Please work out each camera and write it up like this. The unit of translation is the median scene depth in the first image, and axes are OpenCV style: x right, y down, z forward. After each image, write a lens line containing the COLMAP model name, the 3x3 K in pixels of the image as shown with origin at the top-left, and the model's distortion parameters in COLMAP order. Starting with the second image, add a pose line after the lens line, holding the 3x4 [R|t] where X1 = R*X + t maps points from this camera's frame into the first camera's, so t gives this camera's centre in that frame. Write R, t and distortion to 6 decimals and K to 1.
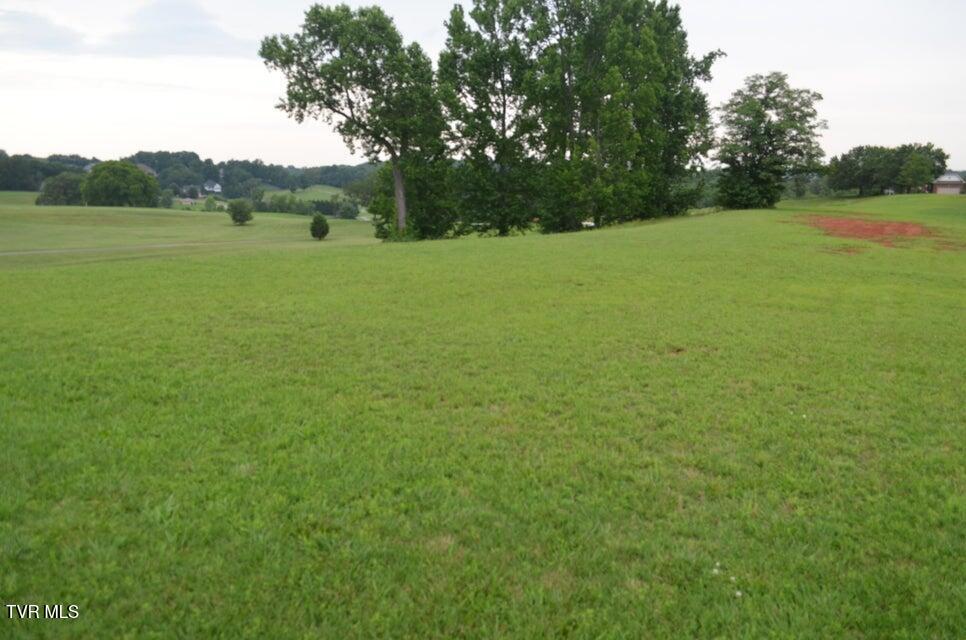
lens RADIAL K [[751.0, 0, 480.7], [0, 751.0, 325.2], [0, 0, 1]] dist [-0.015455, 0.006144]
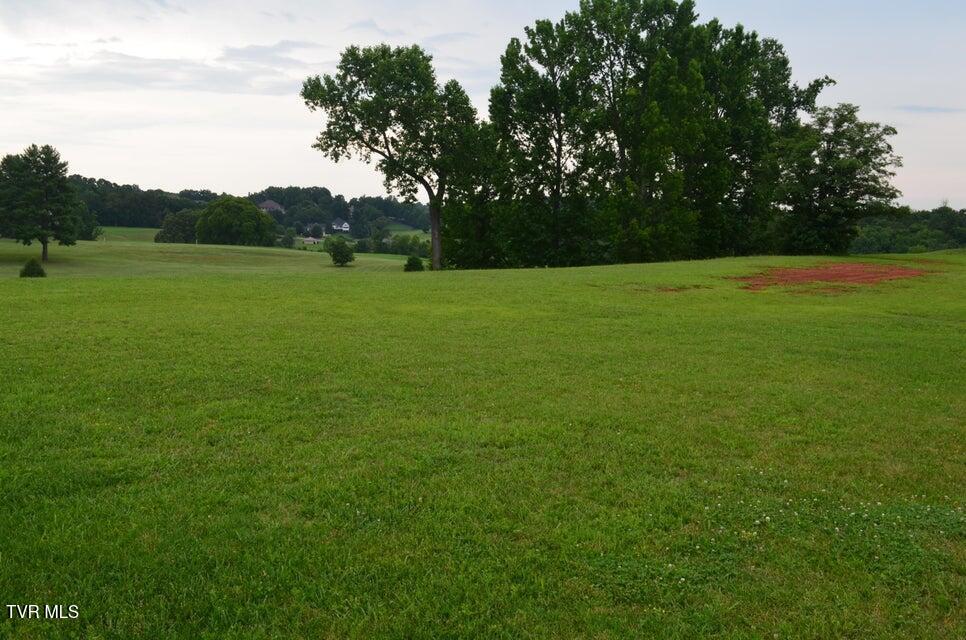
lens RADIAL K [[882.3, 0, 489.9], [0, 882.3, 323.9], [0, 0, 1]] dist [-0.022385, 0.000000]
pose [[0.982691, 0.029893, -0.182826, 0.166000], [-0.043316, 0.996615, -0.069872, 0.015373], [0.180119, 0.076582, 0.980659, -0.084220]]
